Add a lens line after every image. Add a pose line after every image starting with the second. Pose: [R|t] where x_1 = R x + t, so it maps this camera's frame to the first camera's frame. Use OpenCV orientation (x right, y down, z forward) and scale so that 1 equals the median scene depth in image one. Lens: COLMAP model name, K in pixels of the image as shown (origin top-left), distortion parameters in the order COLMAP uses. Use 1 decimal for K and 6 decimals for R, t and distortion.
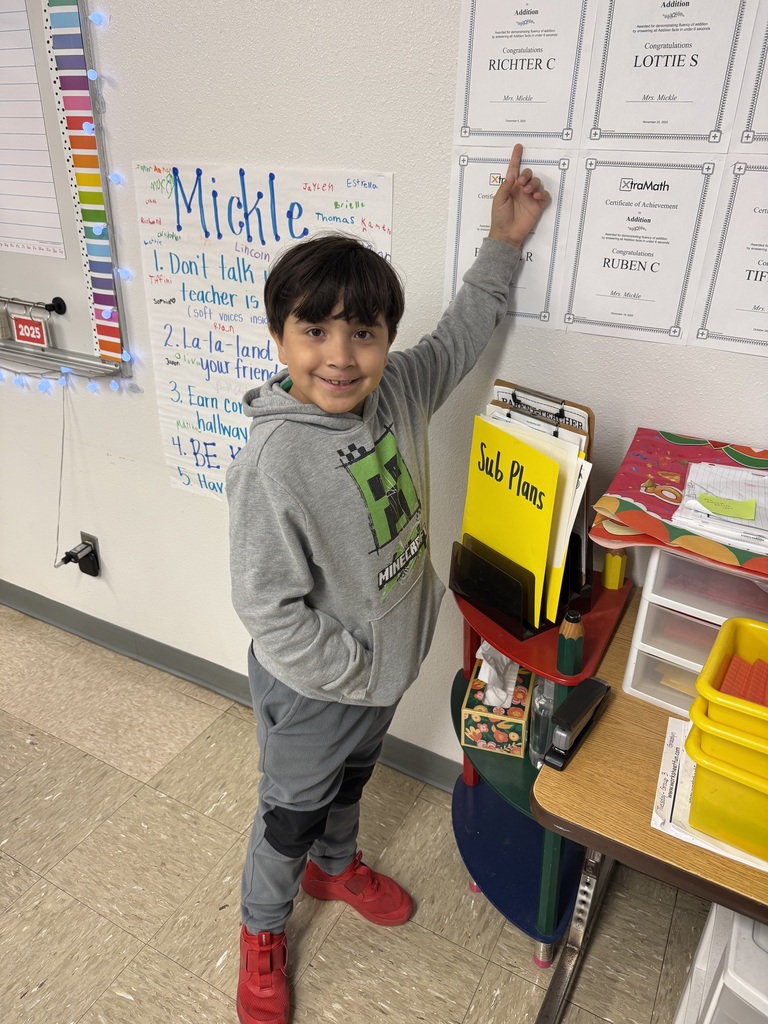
lens RADIAL K [[724.8, 0, 387.2], [0, 724.8, 516.2], [0, 0, 1]] dist [0.022855, -0.038340]
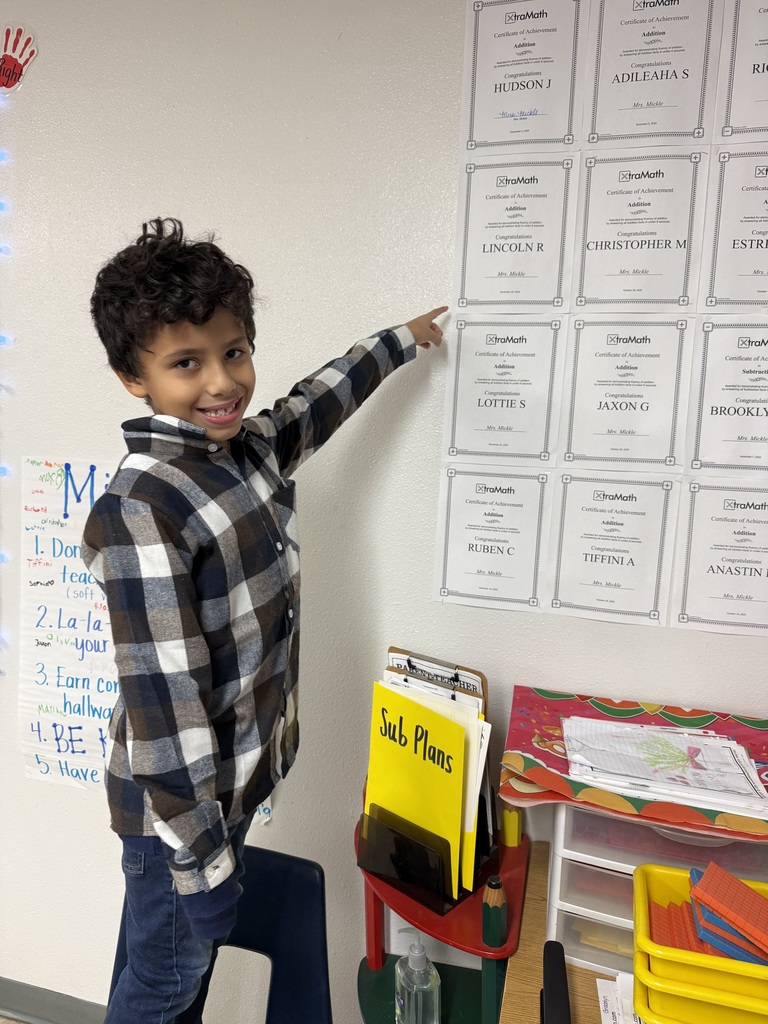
lens RADIAL K [[724.8, 0, 377.8], [0, 724.8, 512.8], [0, 0, 1]] dist [0.022855, -0.038340]
pose [[0.971678, -0.008533, 0.236154, -0.106901], [0.087078, 0.941953, -0.324255, -0.025614], [-0.219679, 0.335635, 0.916019, -0.060669]]
